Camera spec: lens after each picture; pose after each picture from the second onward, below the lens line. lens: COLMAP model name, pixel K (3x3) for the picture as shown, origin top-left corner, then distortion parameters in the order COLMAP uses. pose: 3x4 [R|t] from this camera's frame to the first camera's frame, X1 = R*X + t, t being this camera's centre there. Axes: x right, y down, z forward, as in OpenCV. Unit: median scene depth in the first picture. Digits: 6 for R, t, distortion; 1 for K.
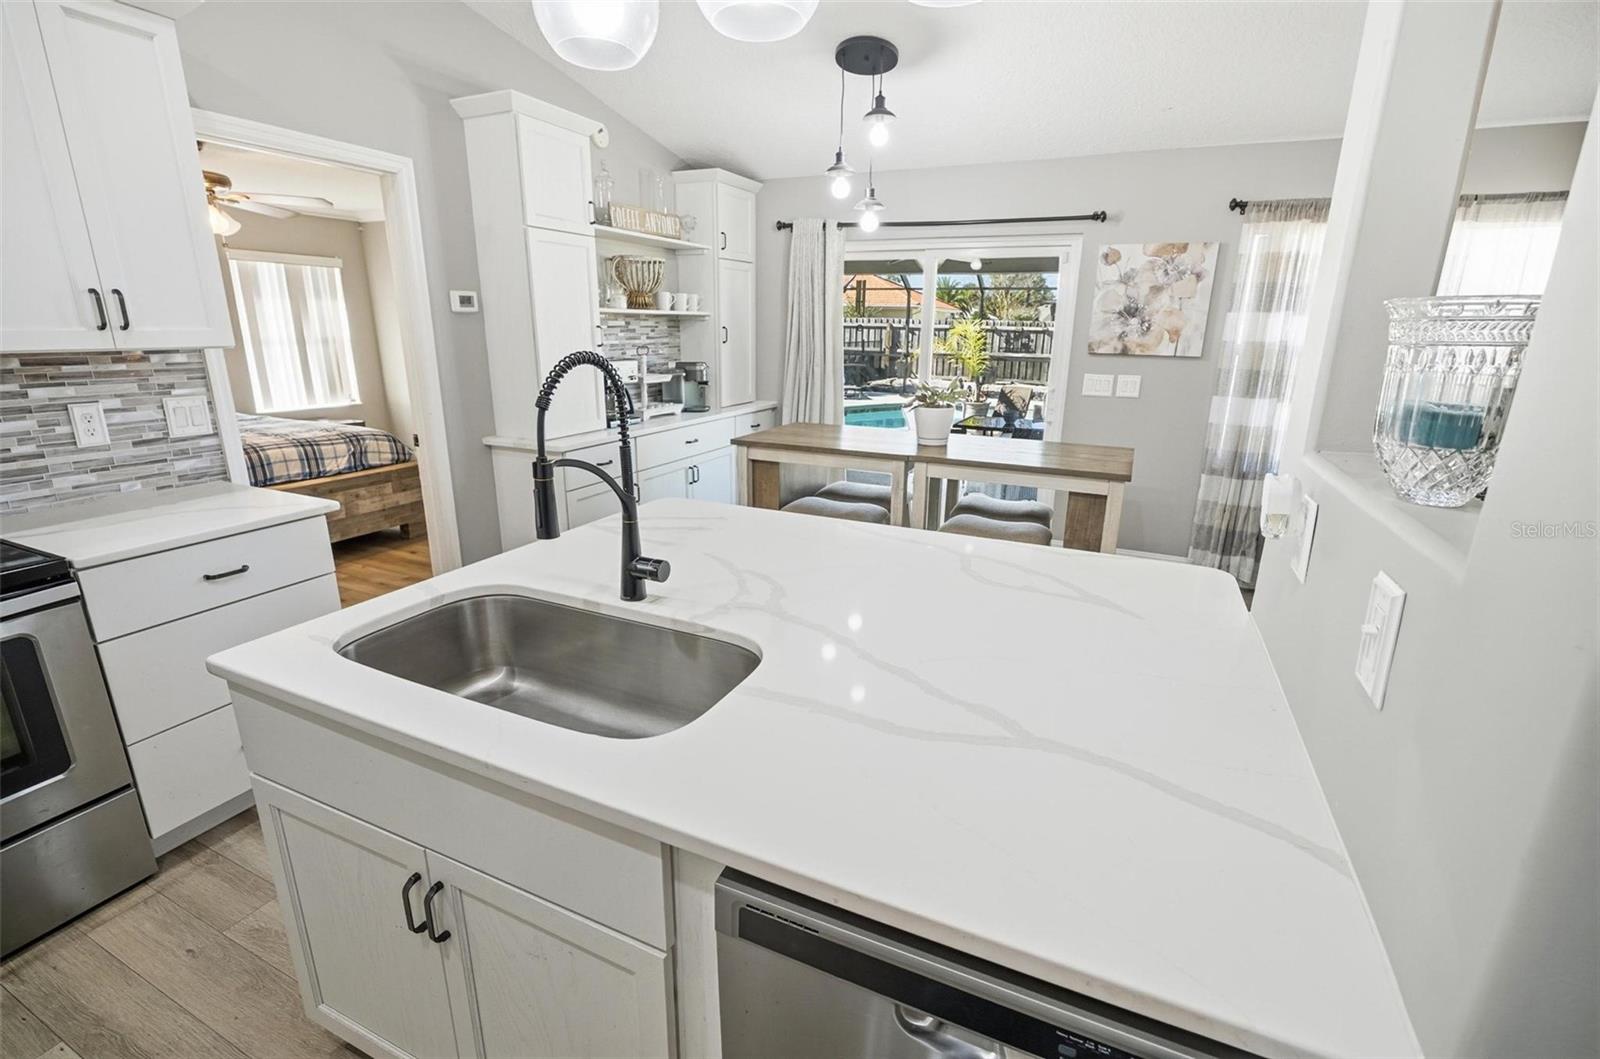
lens RADIAL K [[717.3, 0, 804.2], [0, 717.3, 530.4], [0, 0, 1]] dist [-0.014446, 0.004133]
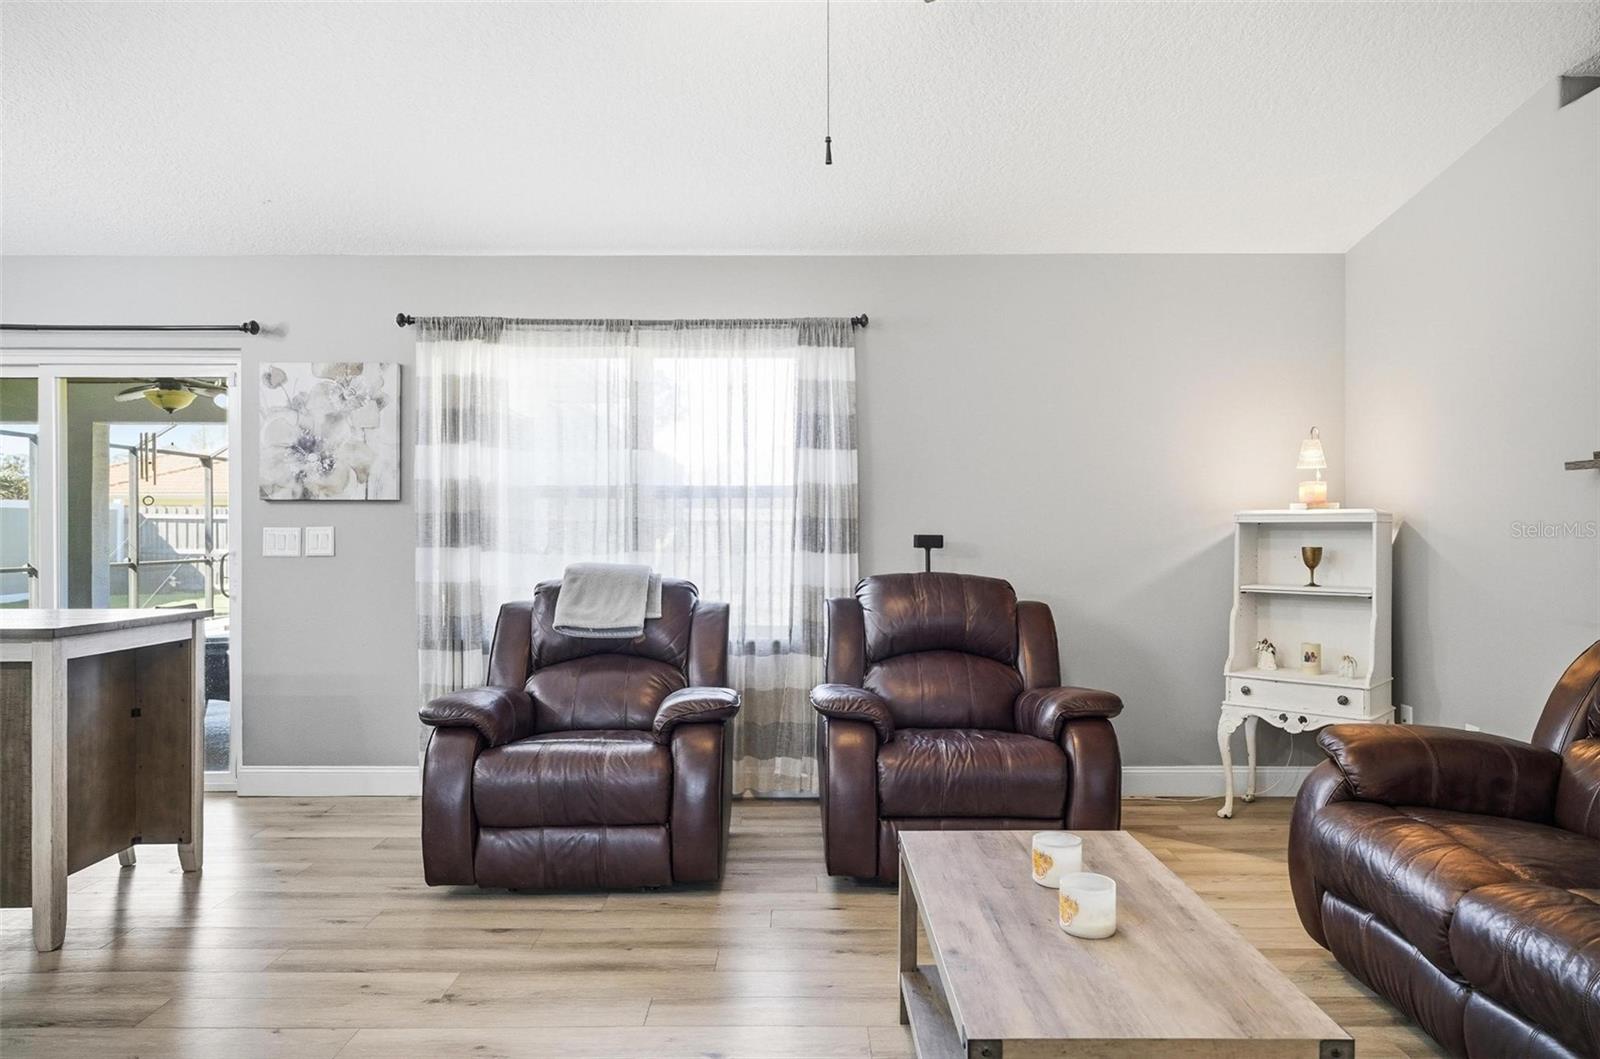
lens RADIAL K [[1013.0, 0, 800.7], [0, 1013.0, 530.5], [0, 0, 1]] dist [0.002600, 0.018397]
pose [[0.911146, -0.014820, 0.411817, 0.500142], [0.127749, 0.960278, -0.248086, 0.121517], [-0.391782, 0.278651, 0.876847, -0.139705]]
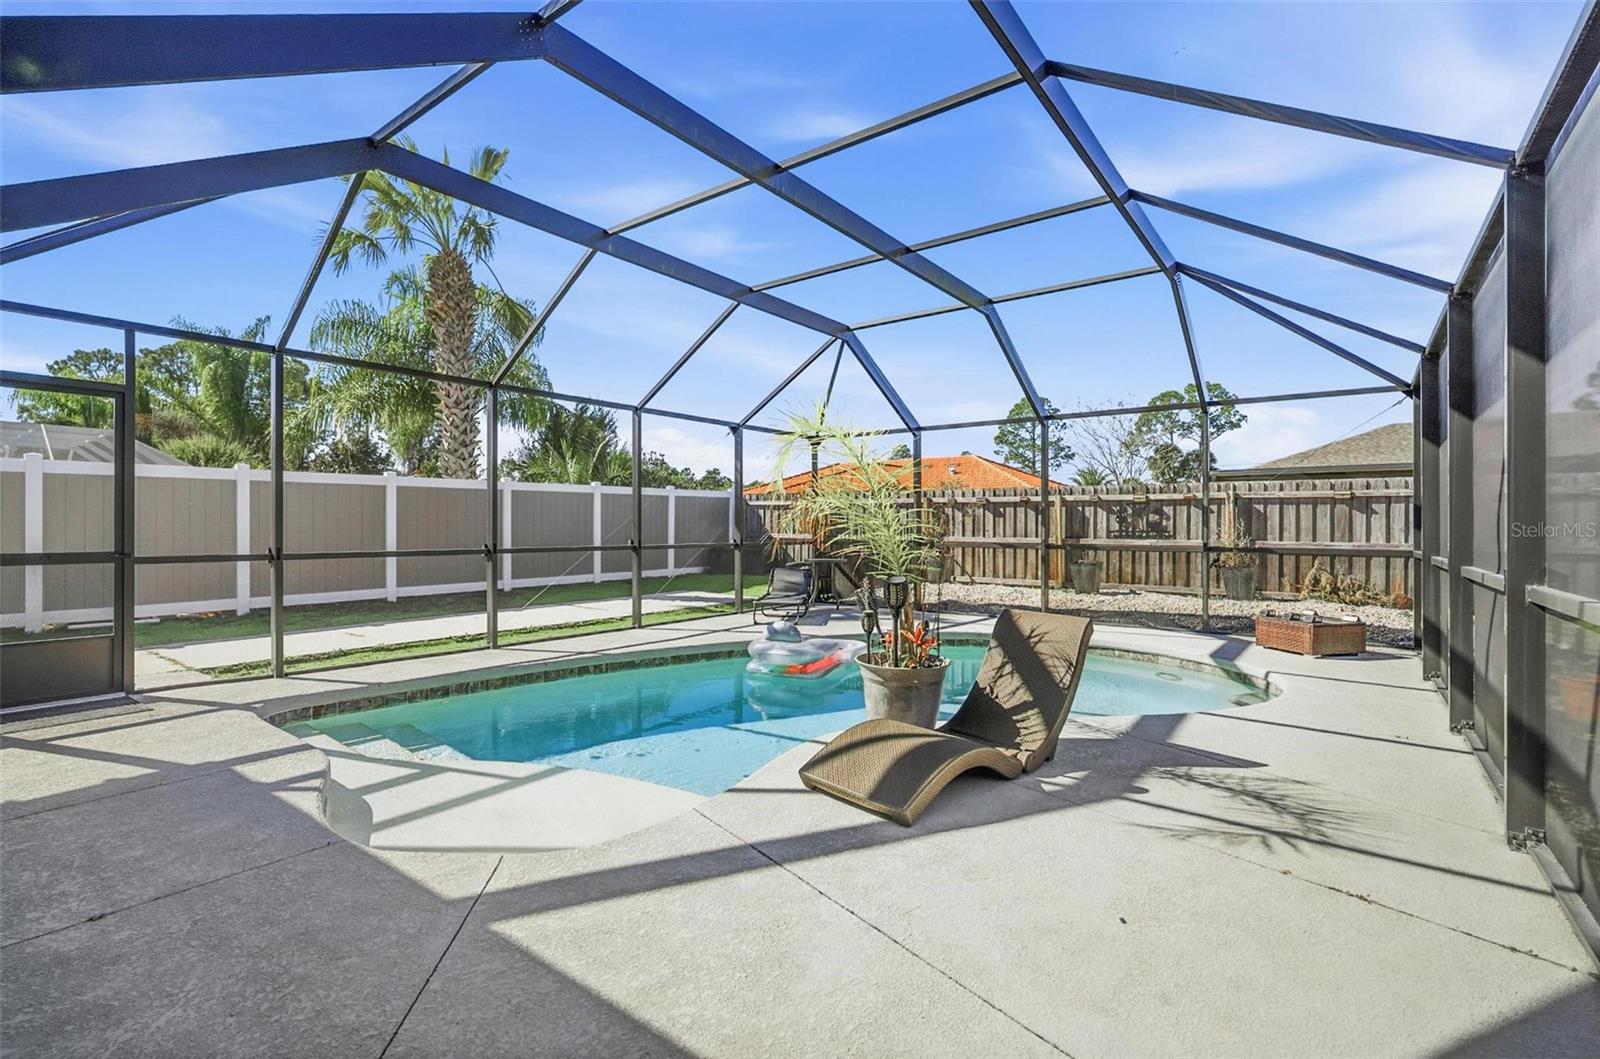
lens RADIAL K [[717.3, 0, 809.1], [0, 717.3, 529.9], [0, 0, 1]] dist [-0.014446, 0.004133]
pose [[0.976669, -0.014085, -0.214288, 0.722912], [-0.044416, 0.963021, -0.265739, -0.415254], [0.210107, 0.269057, 0.939927, 1.834108]]
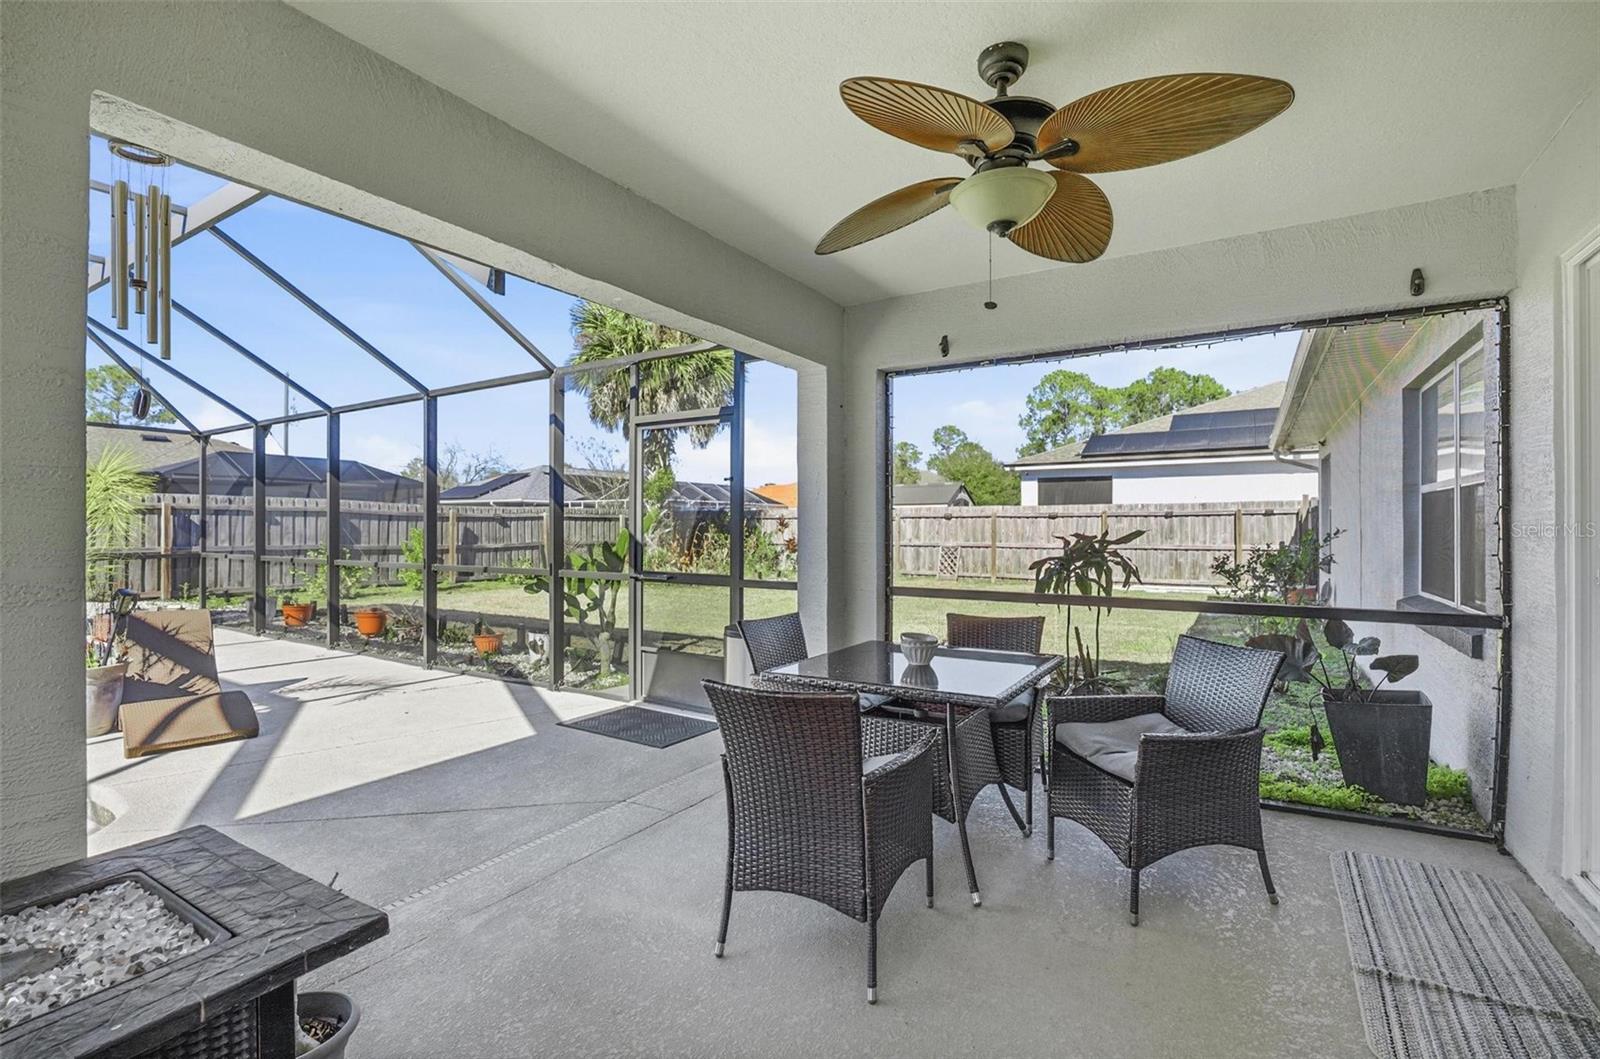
lens RADIAL K [[717.3, 0, 799.8], [0, 717.3, 528.1], [0, 0, 1]] dist [-0.014446, 0.004133]
pose [[0.126229, -0.021380, 0.991771, -0.193711], [0.271815, 0.962250, -0.013852, -0.397335], [-0.954035, 0.271327, 0.127275, 1.579519]]
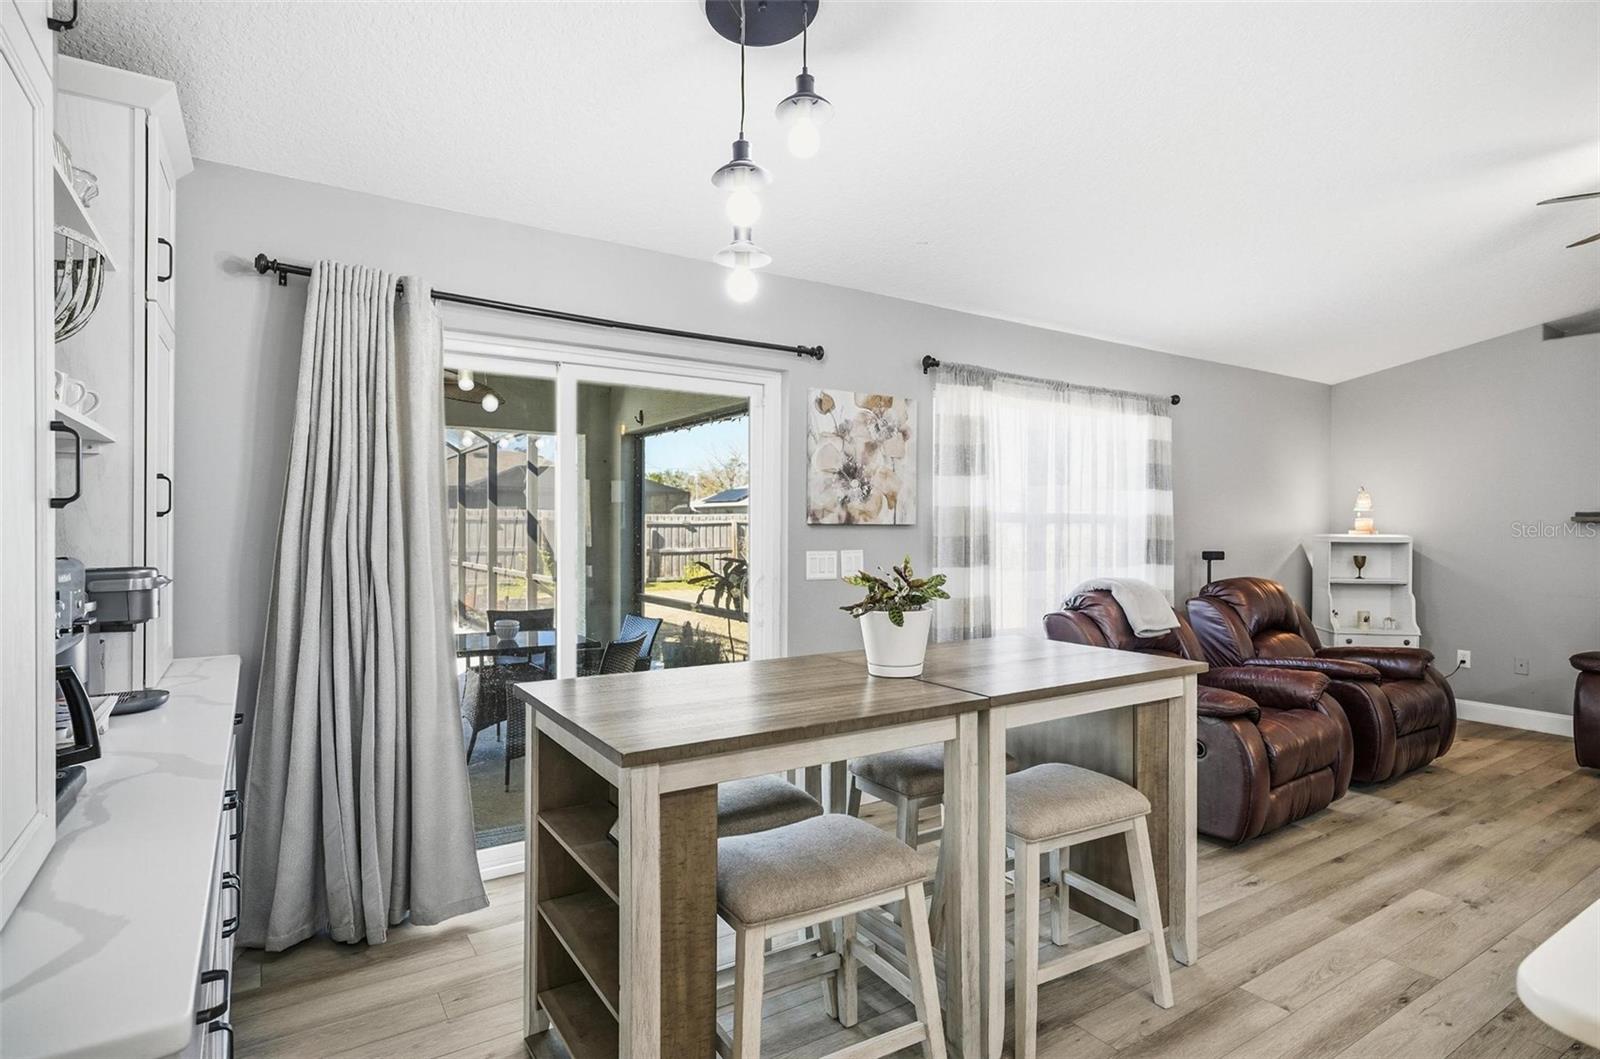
lens RADIAL K [[808.6, 0, 802.3], [0, 808.6, 540.8], [0, 0, 1]] dist [-0.002764, 0.003035]
pose [[0.541608, -0.029104, 0.840127, -0.337278], [0.235697, 0.964571, -0.118532, -0.140878], [-0.806913, 0.262213, 0.529279, 0.598388]]
